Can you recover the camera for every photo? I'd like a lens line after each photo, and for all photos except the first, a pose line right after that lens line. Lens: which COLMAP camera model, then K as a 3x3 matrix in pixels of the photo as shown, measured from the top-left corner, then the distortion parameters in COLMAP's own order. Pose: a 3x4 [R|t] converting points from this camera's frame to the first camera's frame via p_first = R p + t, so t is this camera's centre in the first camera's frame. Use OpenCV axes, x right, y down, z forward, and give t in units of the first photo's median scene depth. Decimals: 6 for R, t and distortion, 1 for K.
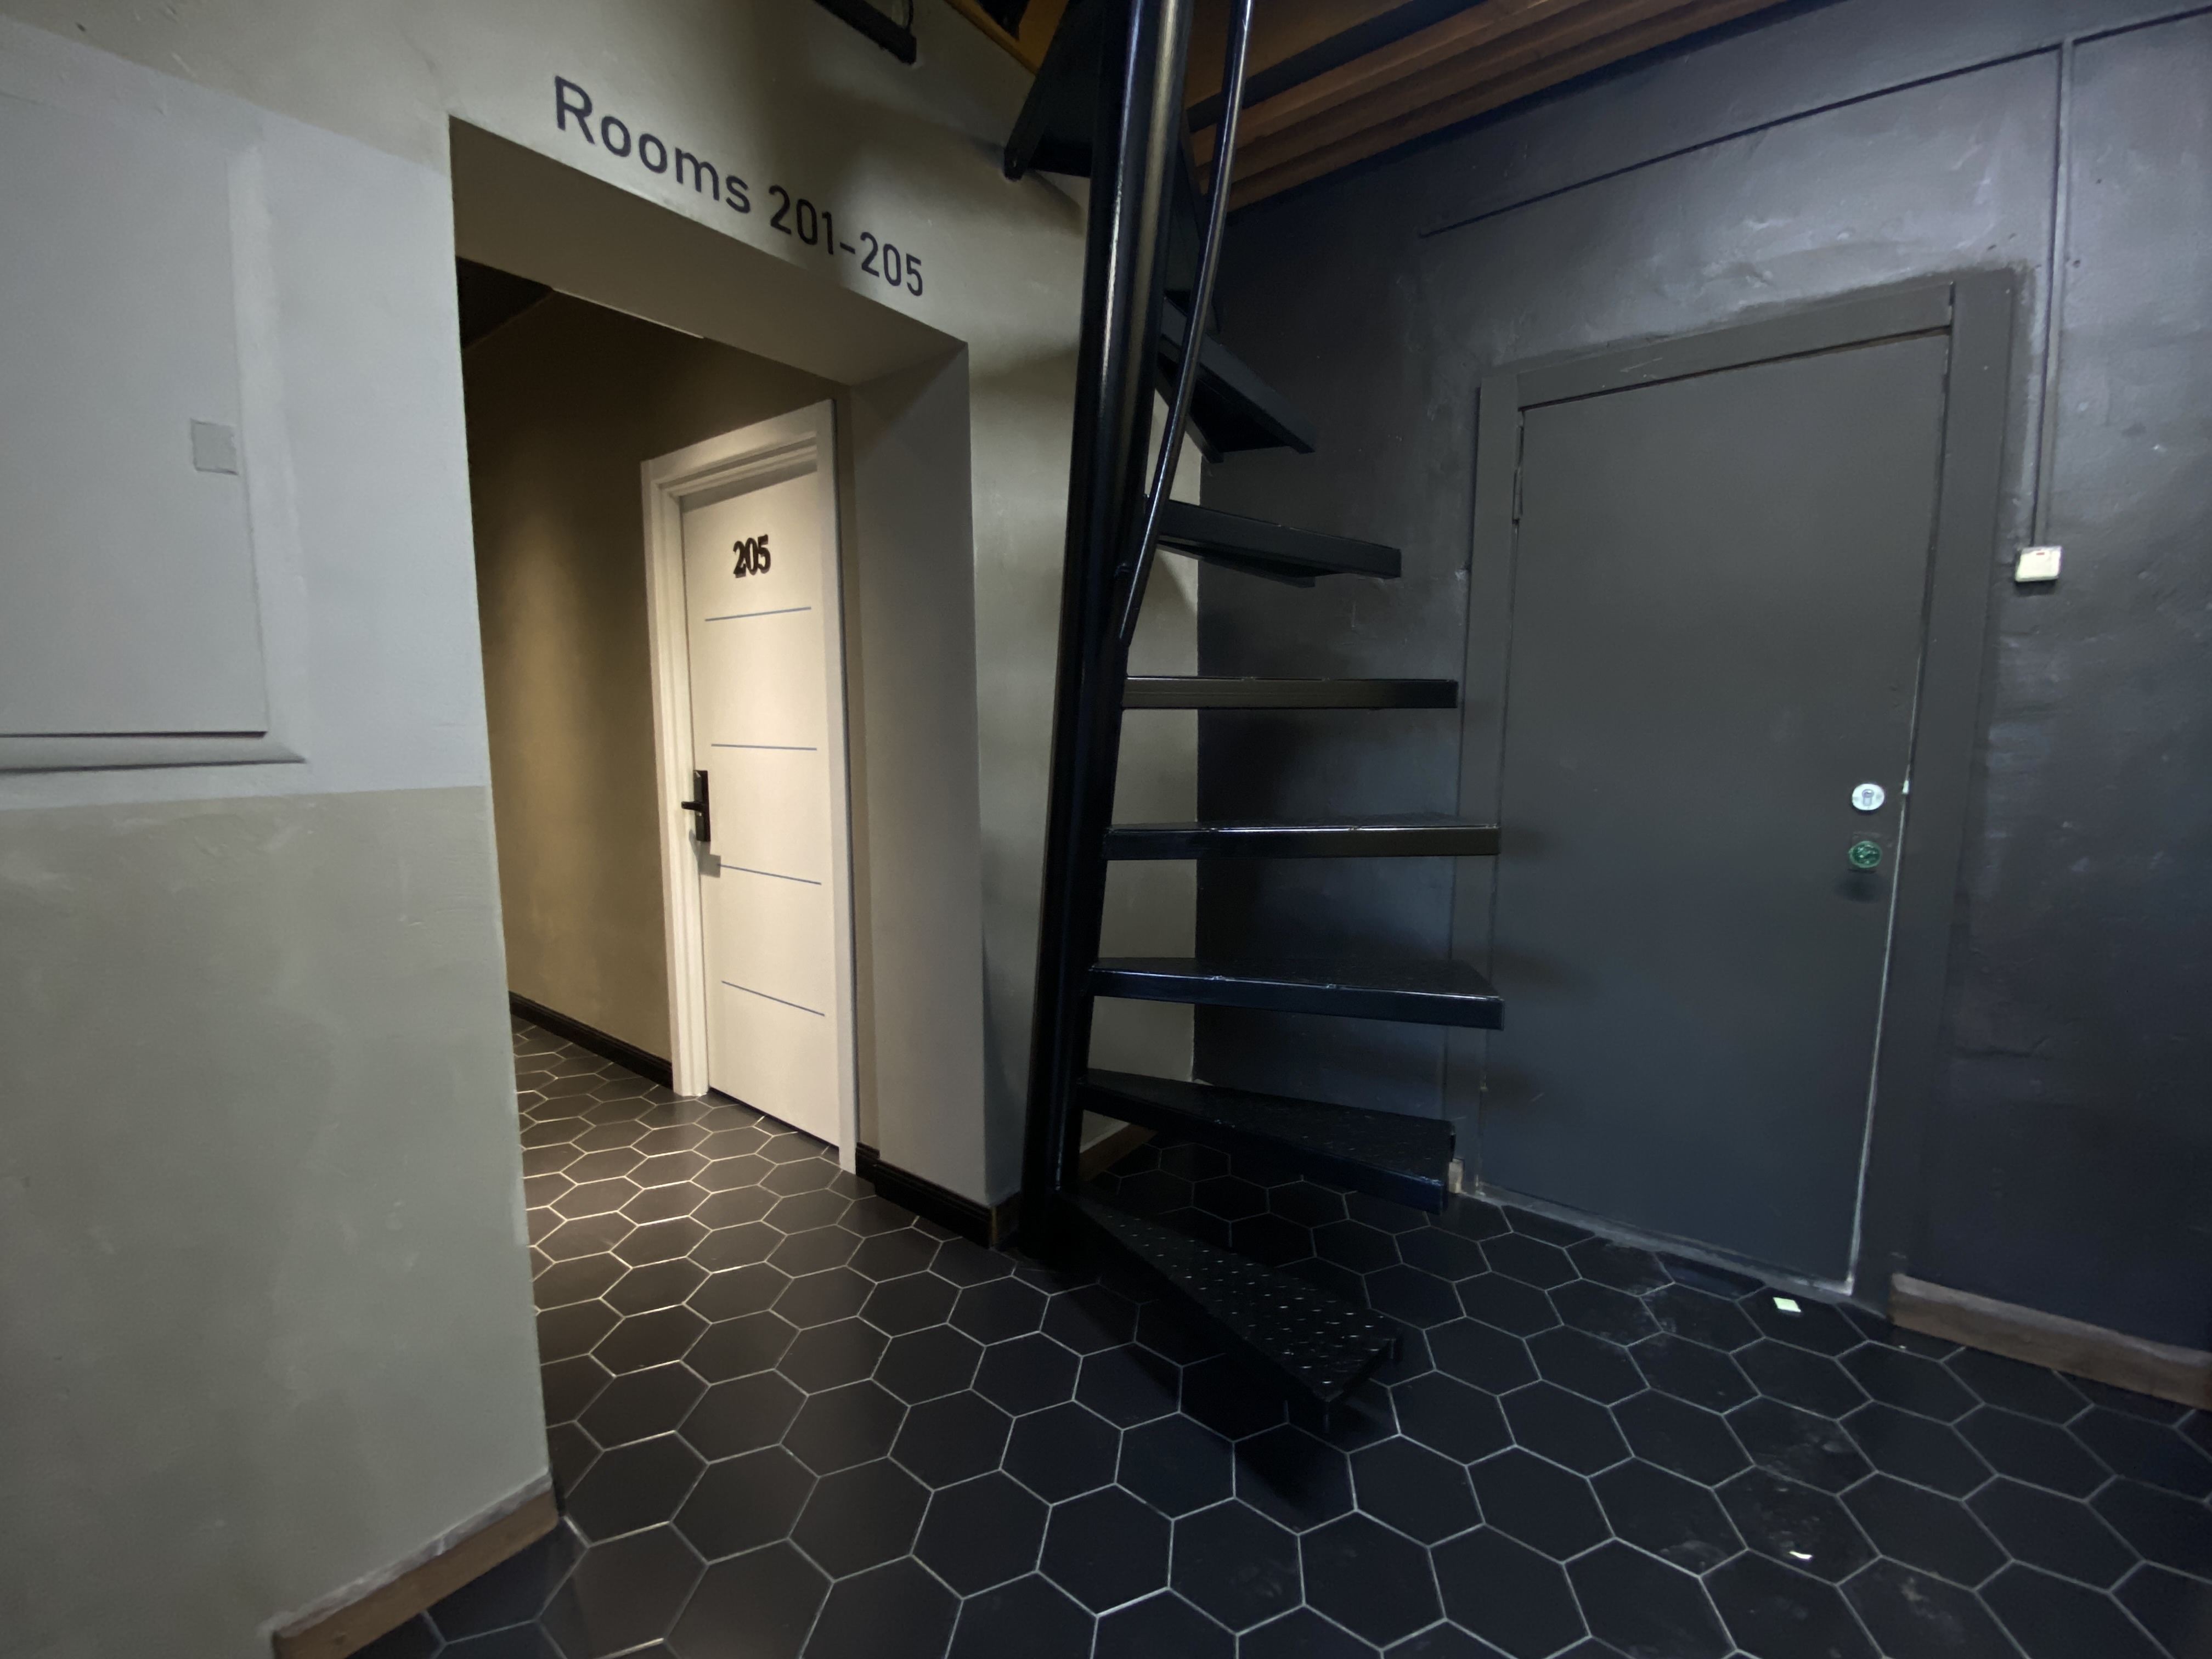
lens RADIAL K [[894.9, 0, 1114.9], [0, 894.9, 829.6], [0, 0, 1]] dist [0.019248, -0.015672]
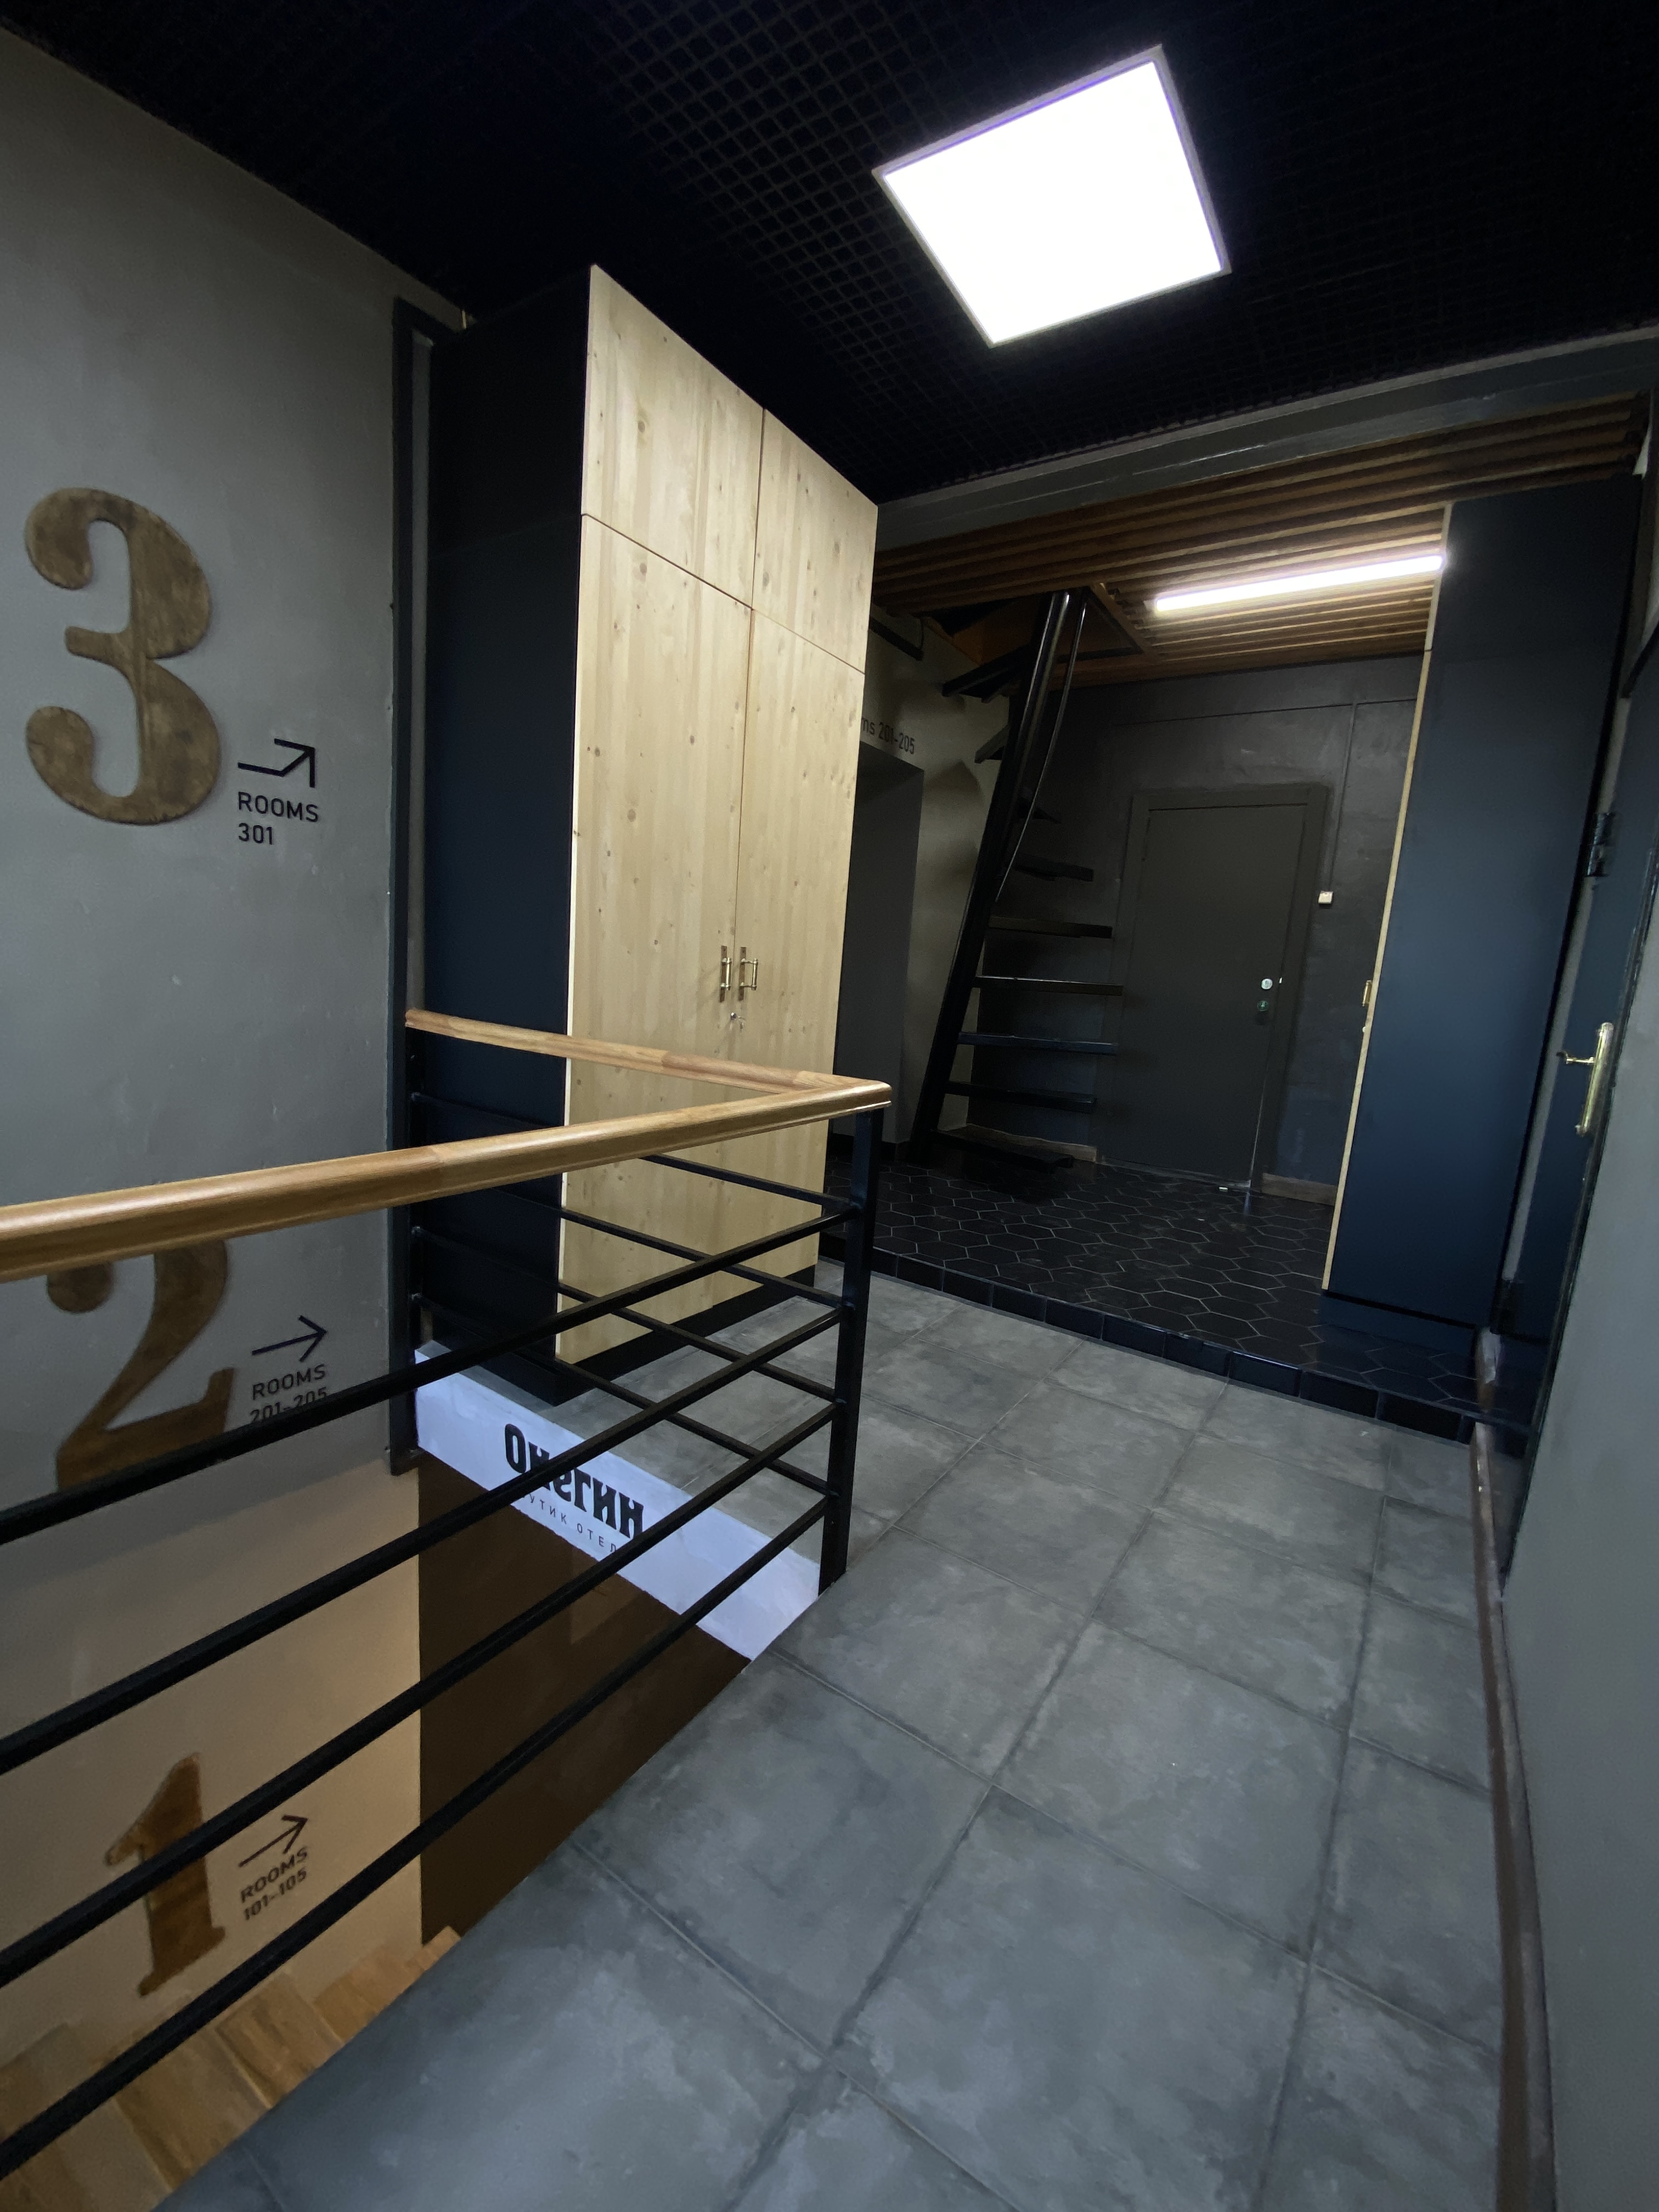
lens RADIAL K [[894.9, 0, 829.5], [0, 894.9, 1106.0], [0, 0, 1]] dist [0.019248, -0.015672]
pose [[0.995422, 0.055747, 0.077632, -0.571107], [-0.059706, 0.996980, 0.049653, 0.255665], [-0.074629, -0.054061, 0.995745, -1.454466]]
